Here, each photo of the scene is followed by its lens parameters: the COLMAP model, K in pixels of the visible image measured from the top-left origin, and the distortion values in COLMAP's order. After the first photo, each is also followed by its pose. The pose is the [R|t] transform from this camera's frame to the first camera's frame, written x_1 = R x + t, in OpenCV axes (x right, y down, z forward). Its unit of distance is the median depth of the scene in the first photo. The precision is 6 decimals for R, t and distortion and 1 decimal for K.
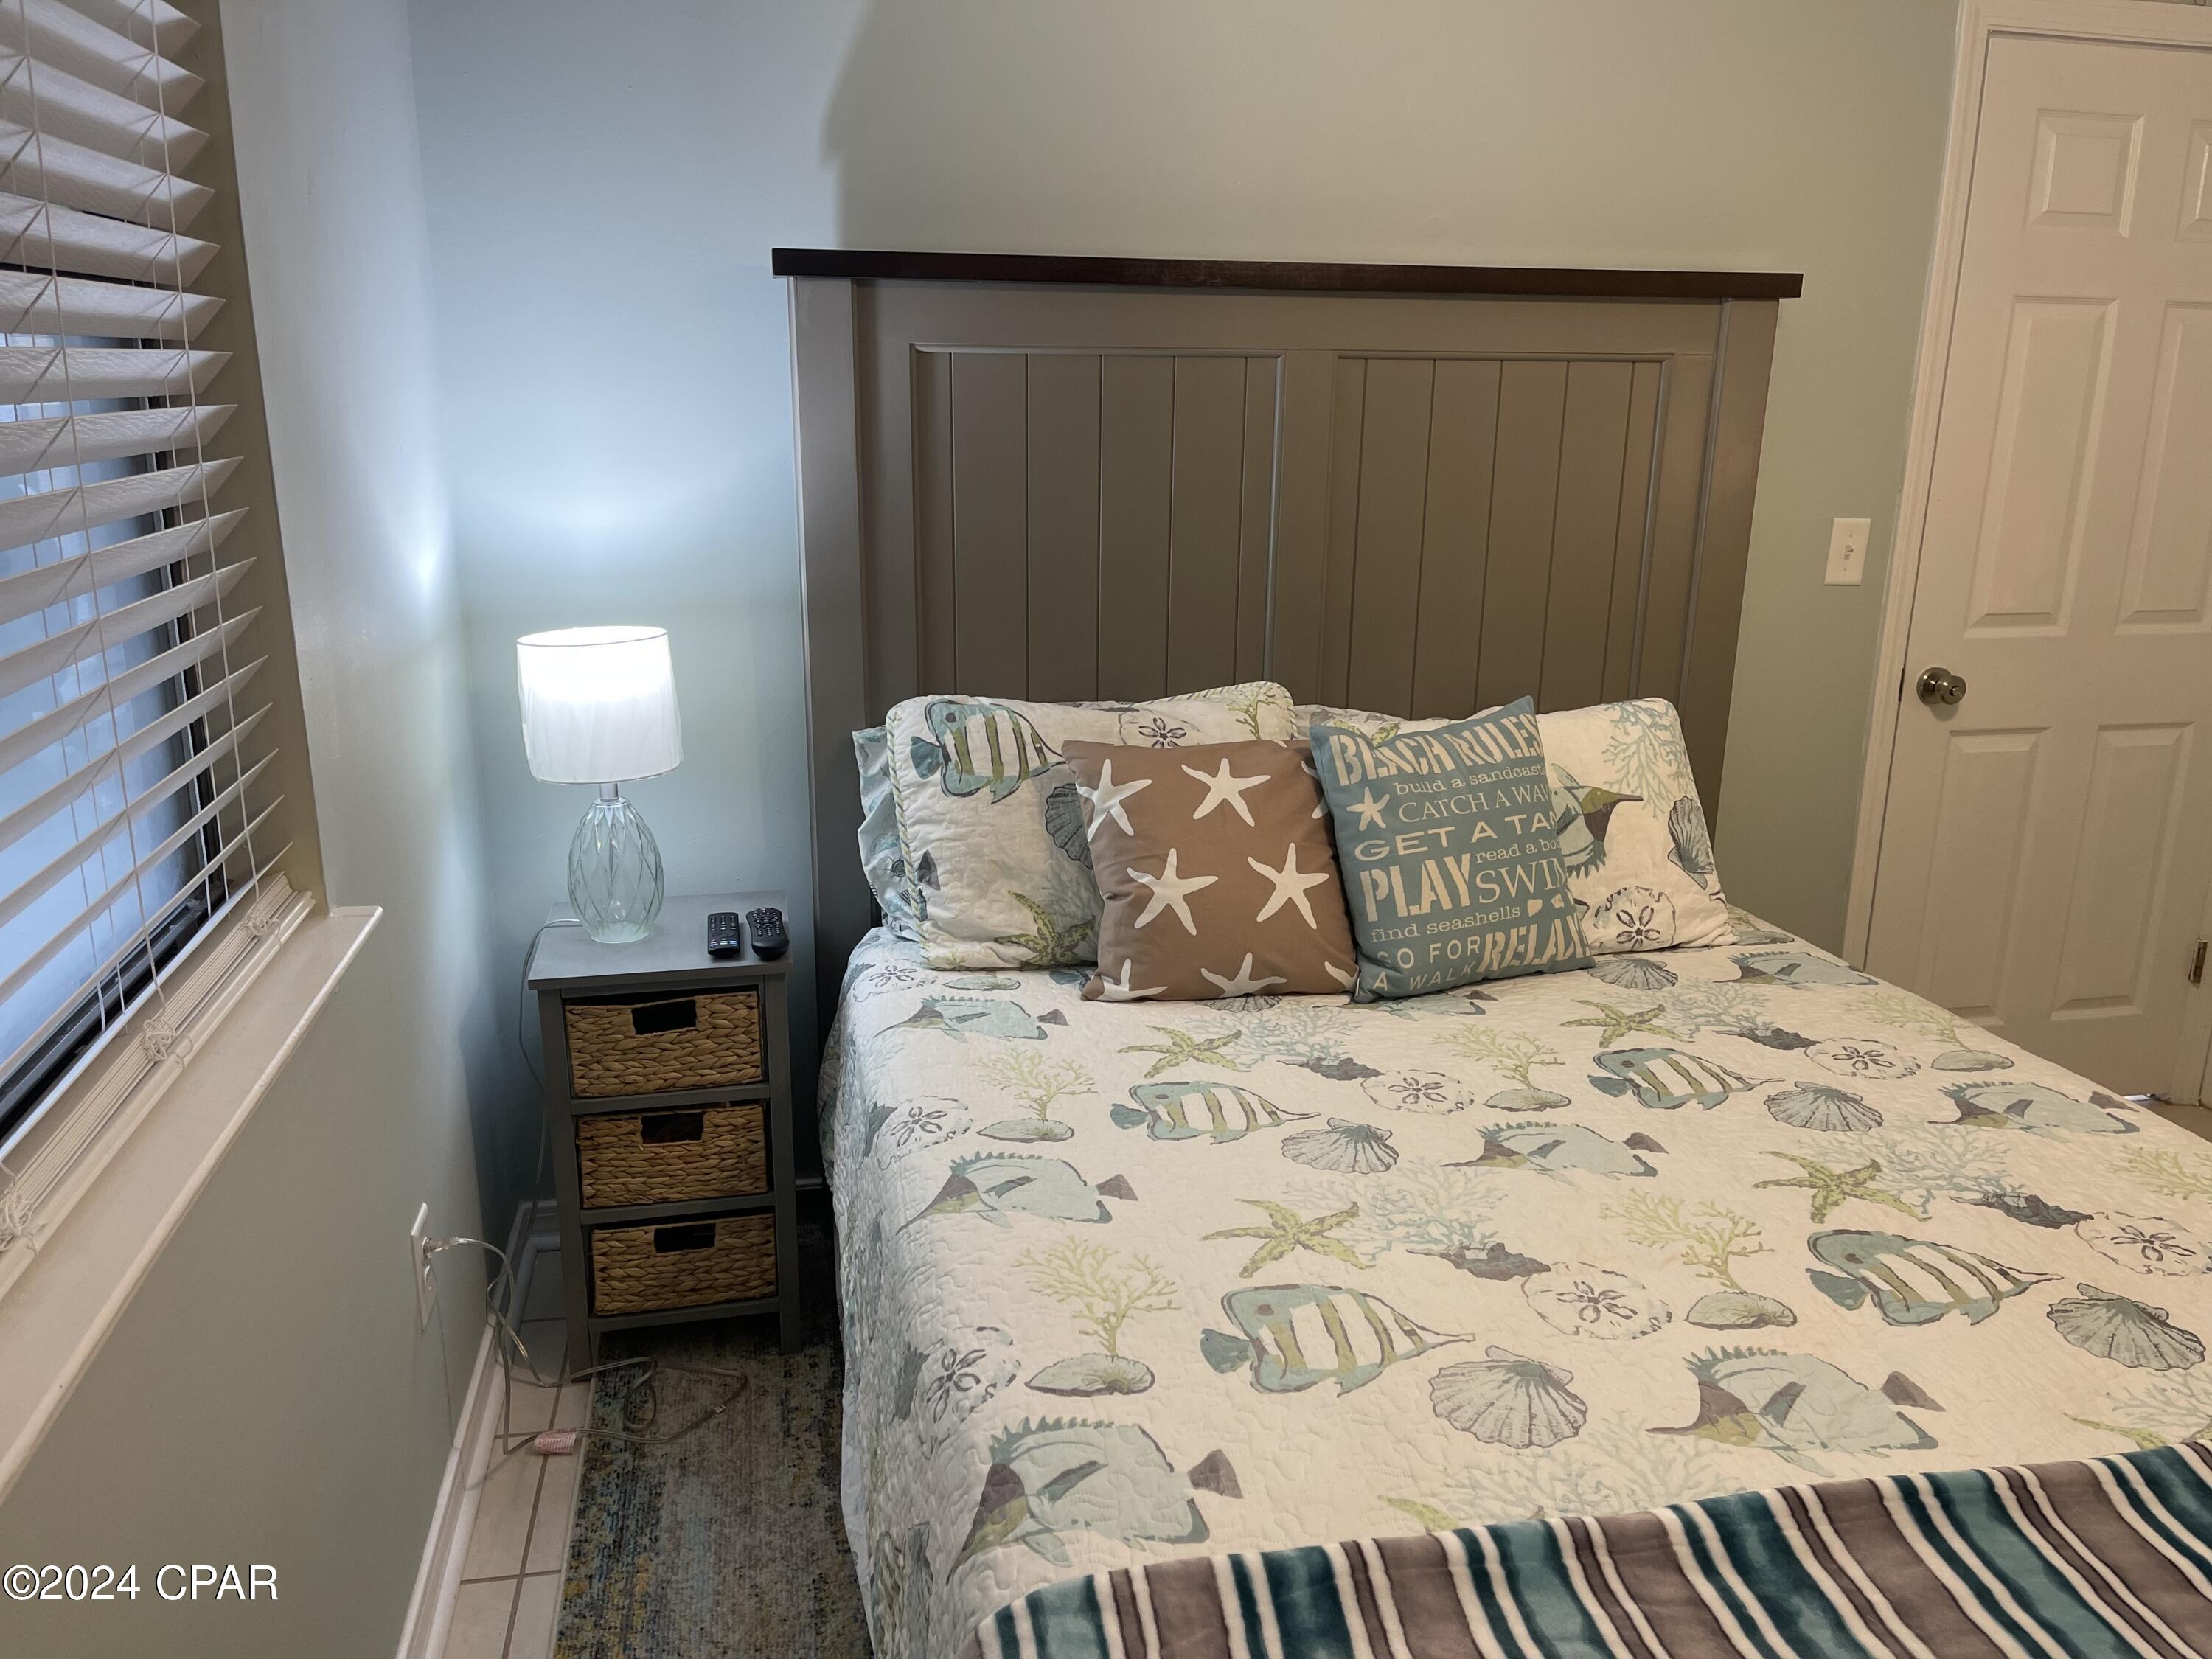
lens RADIAL K [[1661.6, 0, 1112.5], [0, 1661.6, 823.4], [0, 0, 1]] dist [0.063761, -0.078740]
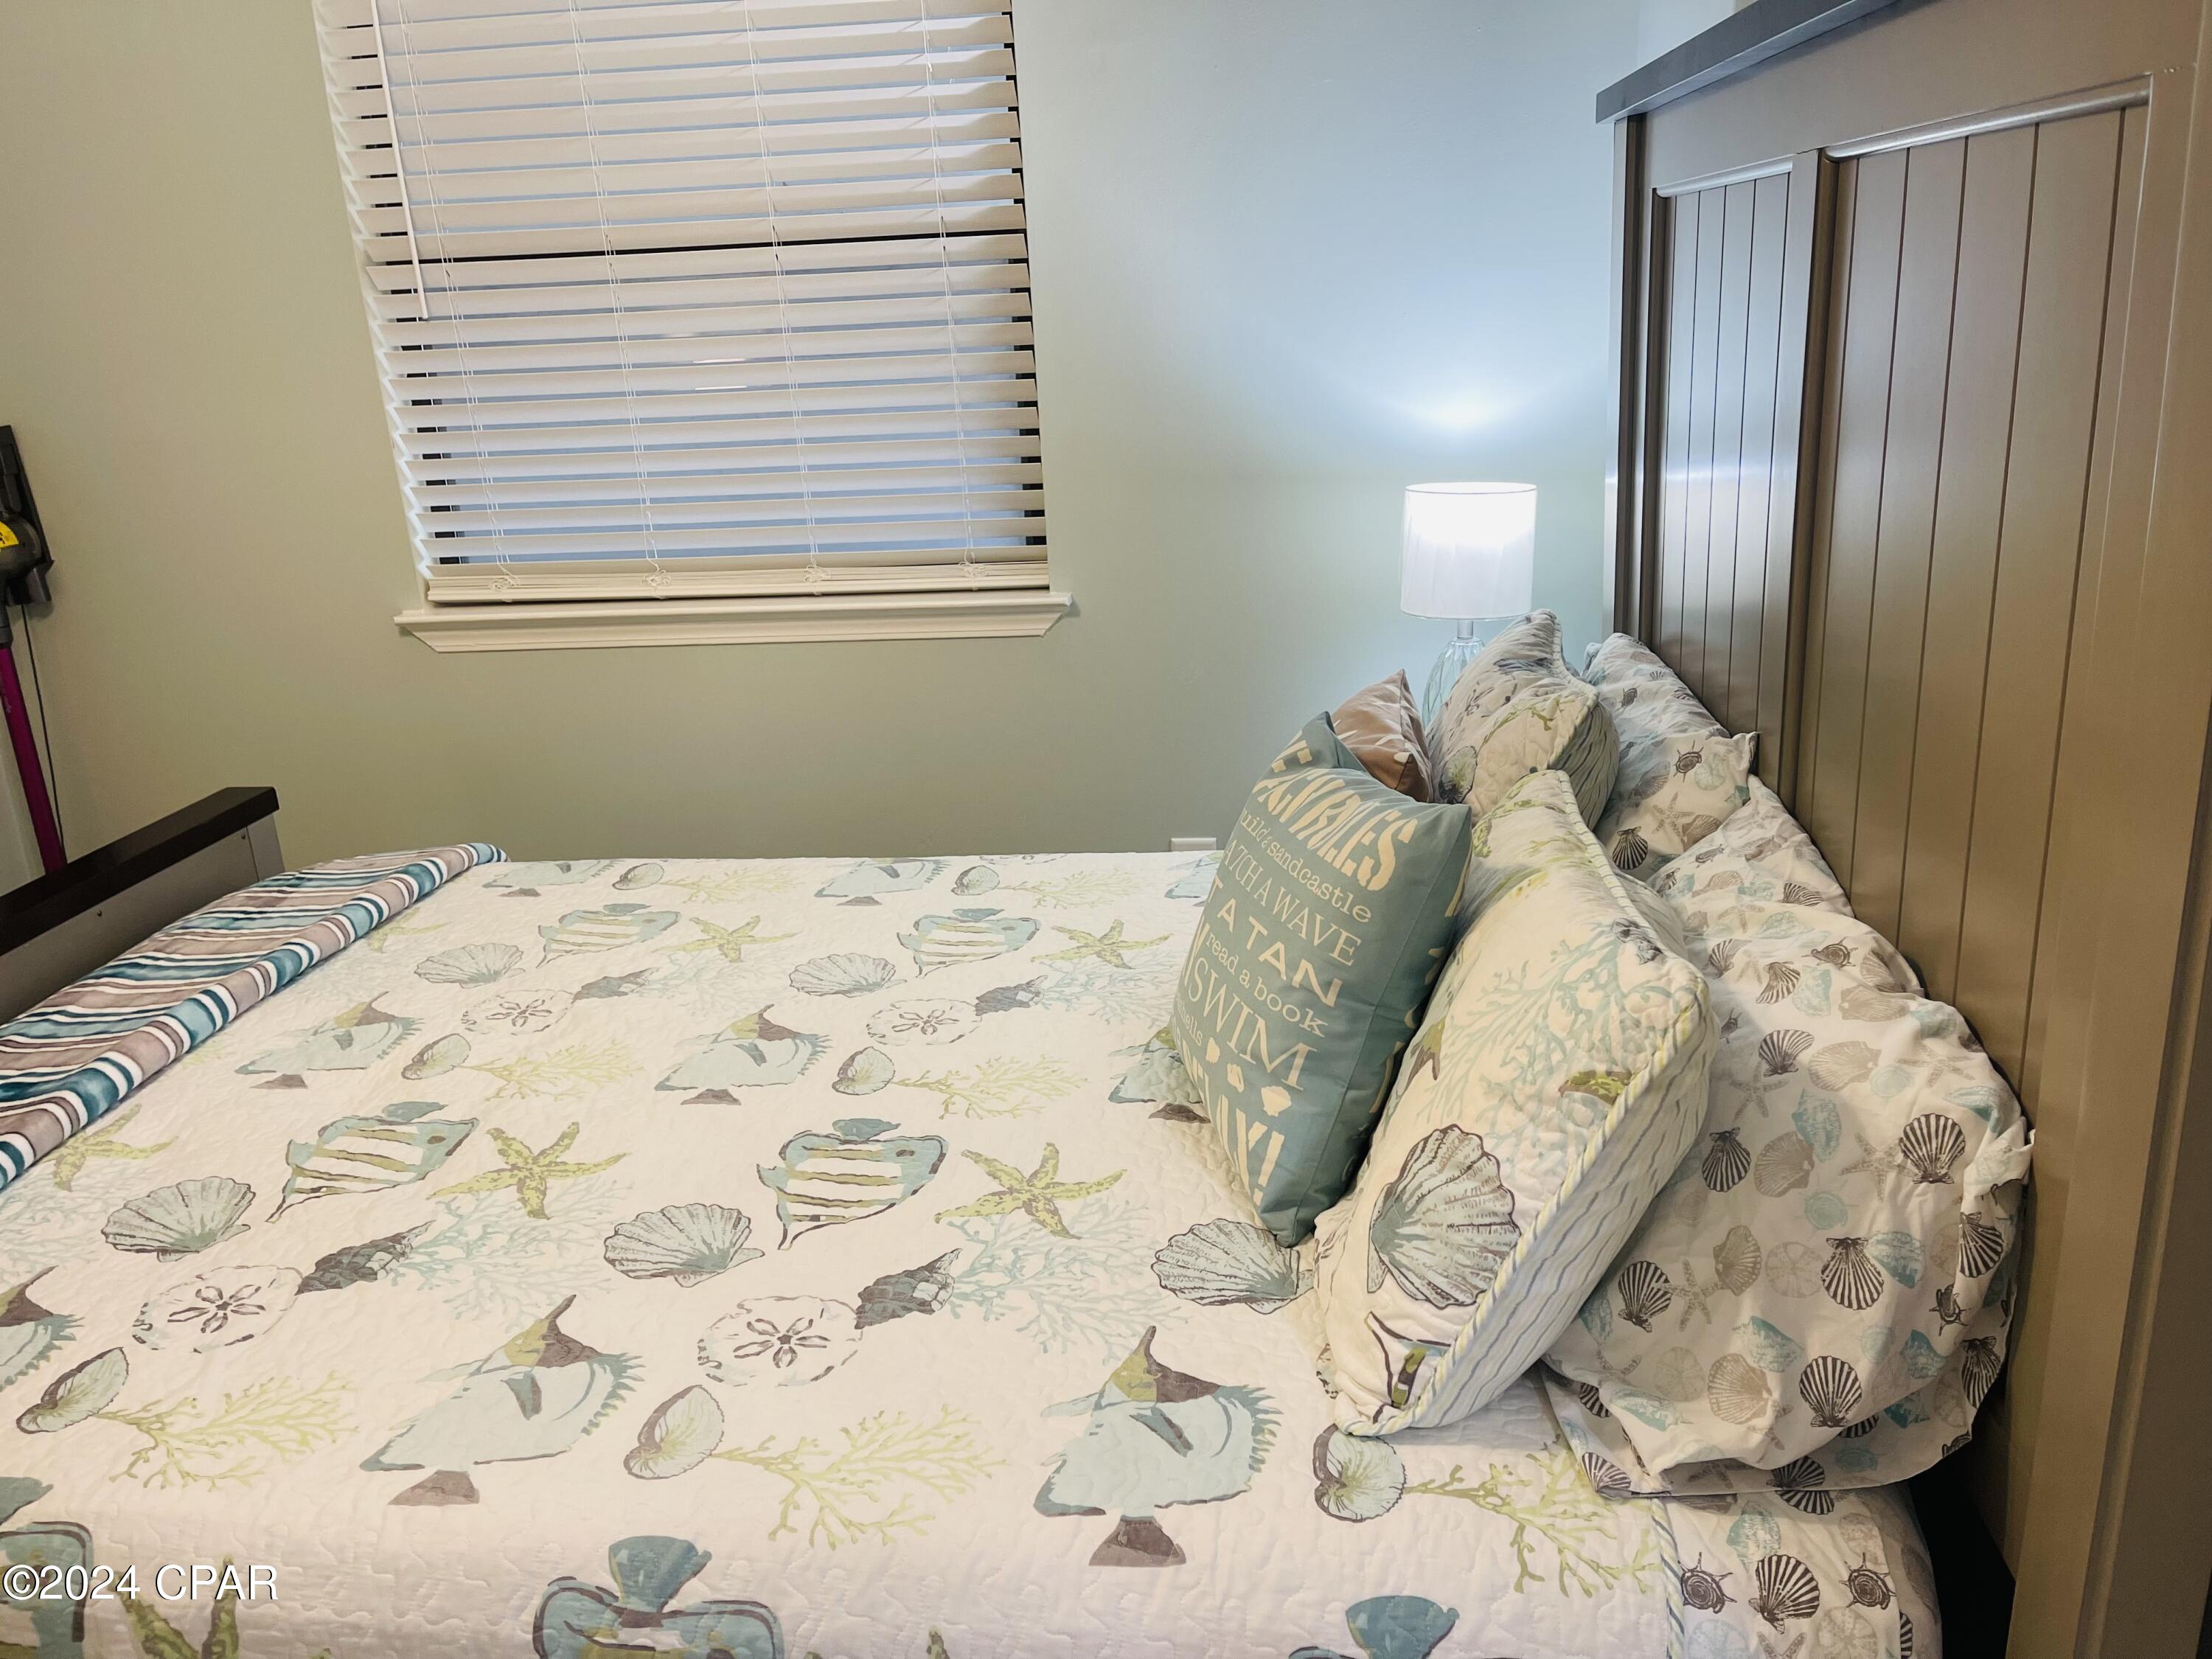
lens RADIAL K [[1661.6, 0, 1116.5], [0, 1661.6, 825.3], [0, 0, 1]] dist [0.063761, -0.078740]
pose [[-0.286182, 0.295522, -0.911464, 1.135212], [-0.207855, 0.909451, 0.360131, -0.353630], [0.935359, 0.292515, -0.198843, 1.450727]]
